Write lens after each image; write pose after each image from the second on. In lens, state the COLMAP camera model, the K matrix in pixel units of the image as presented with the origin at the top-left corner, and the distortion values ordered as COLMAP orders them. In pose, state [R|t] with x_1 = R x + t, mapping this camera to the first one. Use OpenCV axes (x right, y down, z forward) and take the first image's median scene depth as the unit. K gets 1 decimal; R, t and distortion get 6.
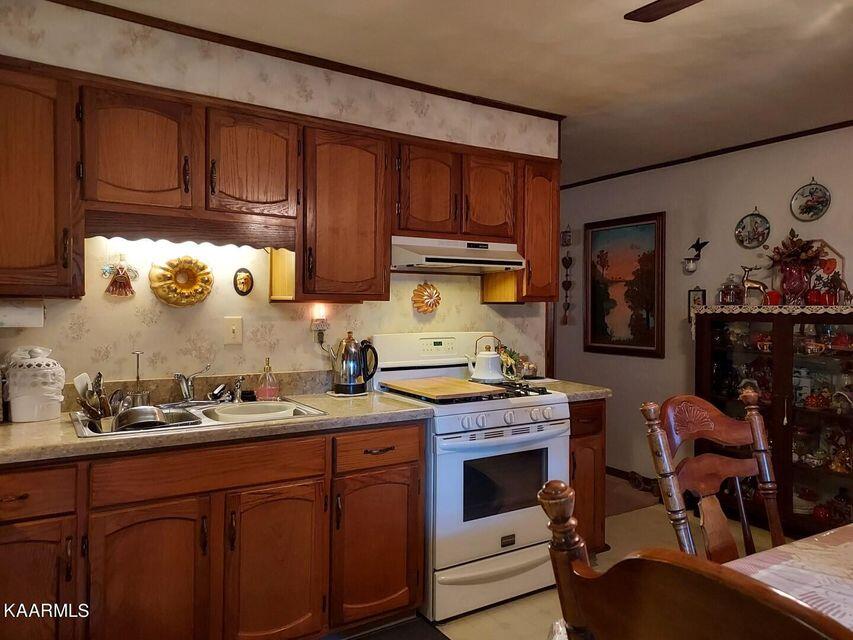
lens RADIAL K [[611.0, 0, 439.1], [0, 611.0, 314.5], [0, 0, 1]] dist [0.091217, -0.106522]
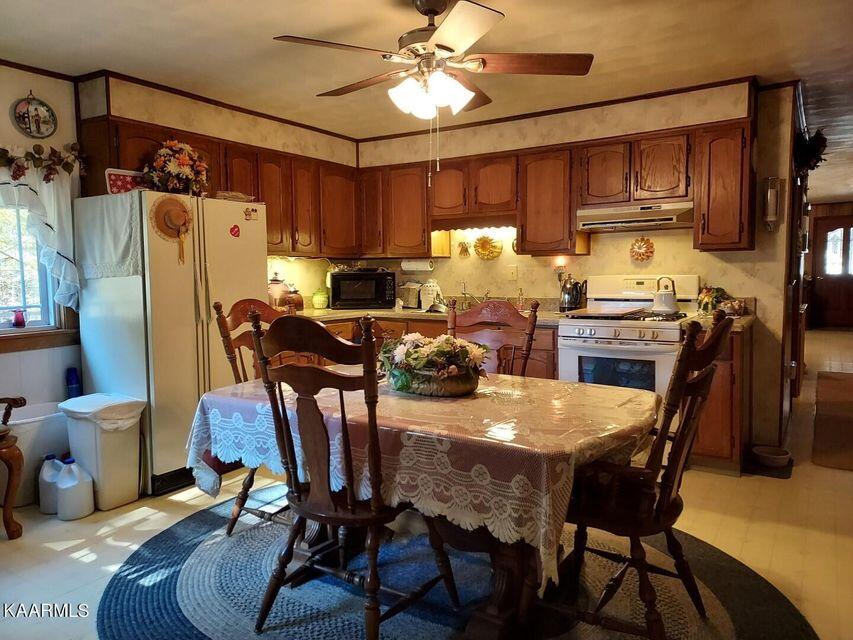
lens RADIAL K [[611.0, 0, 439.1], [0, 611.0, 314.5], [0, 0, 1]] dist [0.091217, -0.106522]
pose [[0.423677, 0.053679, -0.904221, 1.187485], [0.003397, 0.998141, 0.060846, 0.036792], [0.905807, -0.028851, 0.422707, 0.025230]]
